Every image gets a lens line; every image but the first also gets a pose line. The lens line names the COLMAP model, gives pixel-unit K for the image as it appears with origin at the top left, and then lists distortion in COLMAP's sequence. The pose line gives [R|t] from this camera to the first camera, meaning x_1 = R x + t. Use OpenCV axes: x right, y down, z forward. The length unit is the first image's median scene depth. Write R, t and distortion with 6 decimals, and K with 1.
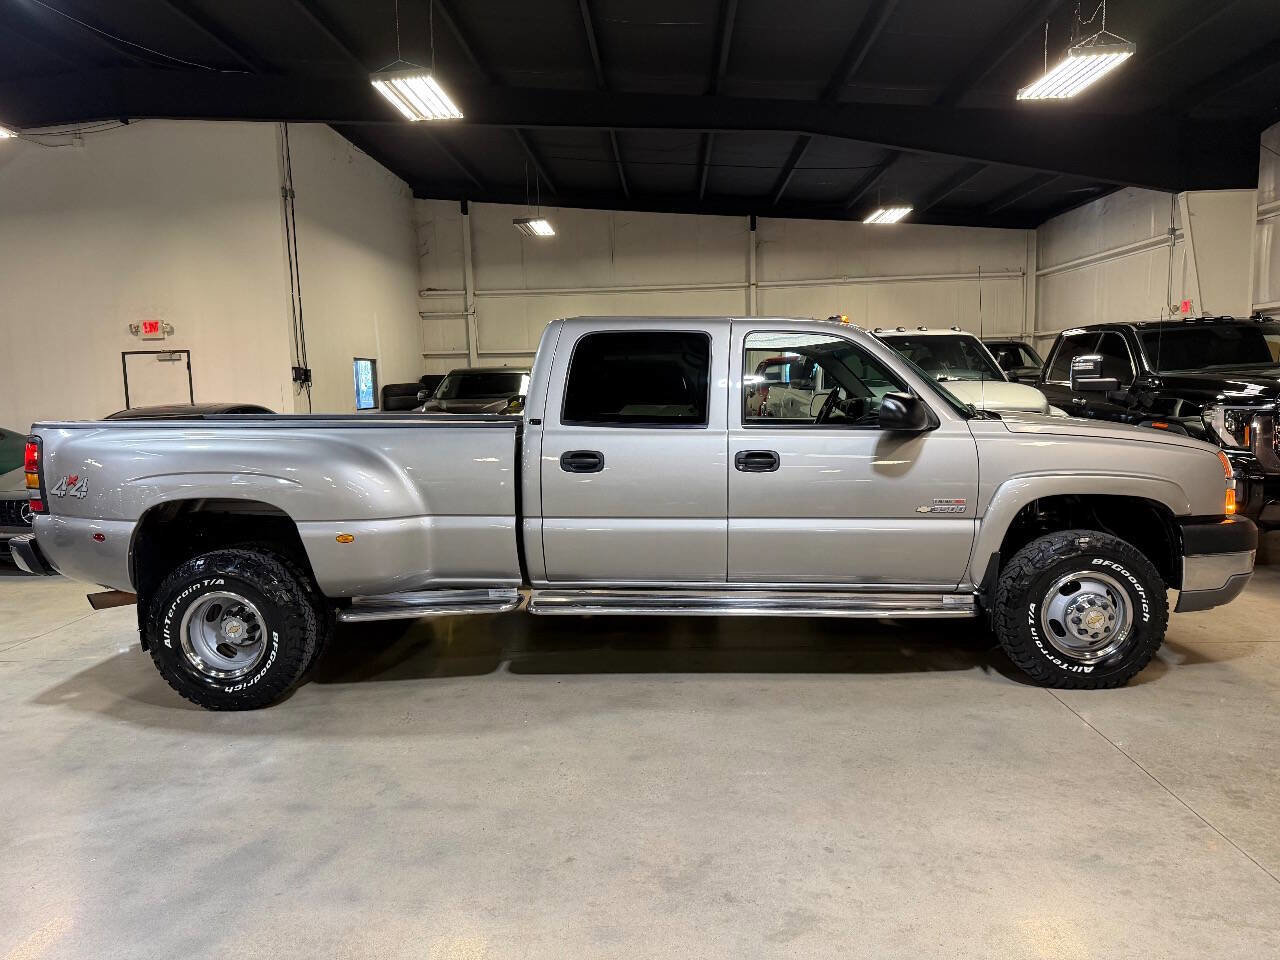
lens RADIAL K [[921.0, 0, 638.9], [0, 921.0, 475.1], [0, 0, 1]] dist [0.056123, -0.064518]
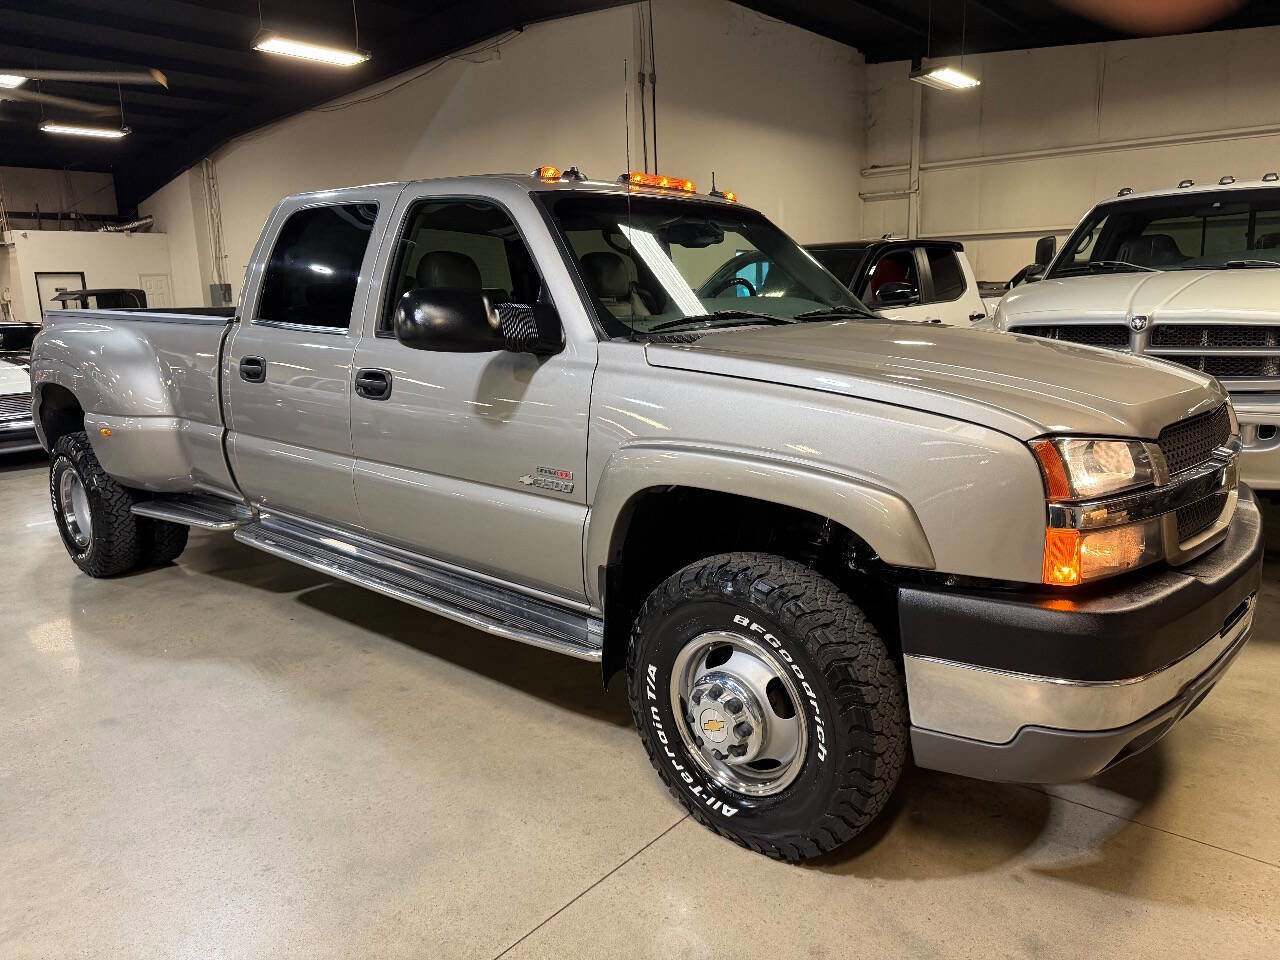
lens RADIAL K [[921.0, 0, 638.0], [0, 921.0, 461.3], [0, 0, 1]] dist [0.056123, -0.064518]
pose [[0.779830, 0.121675, -0.614053, 0.710124], [-0.058410, 0.990792, 0.122146, -0.053456], [0.623261, -0.059386, 0.779756, 0.526955]]
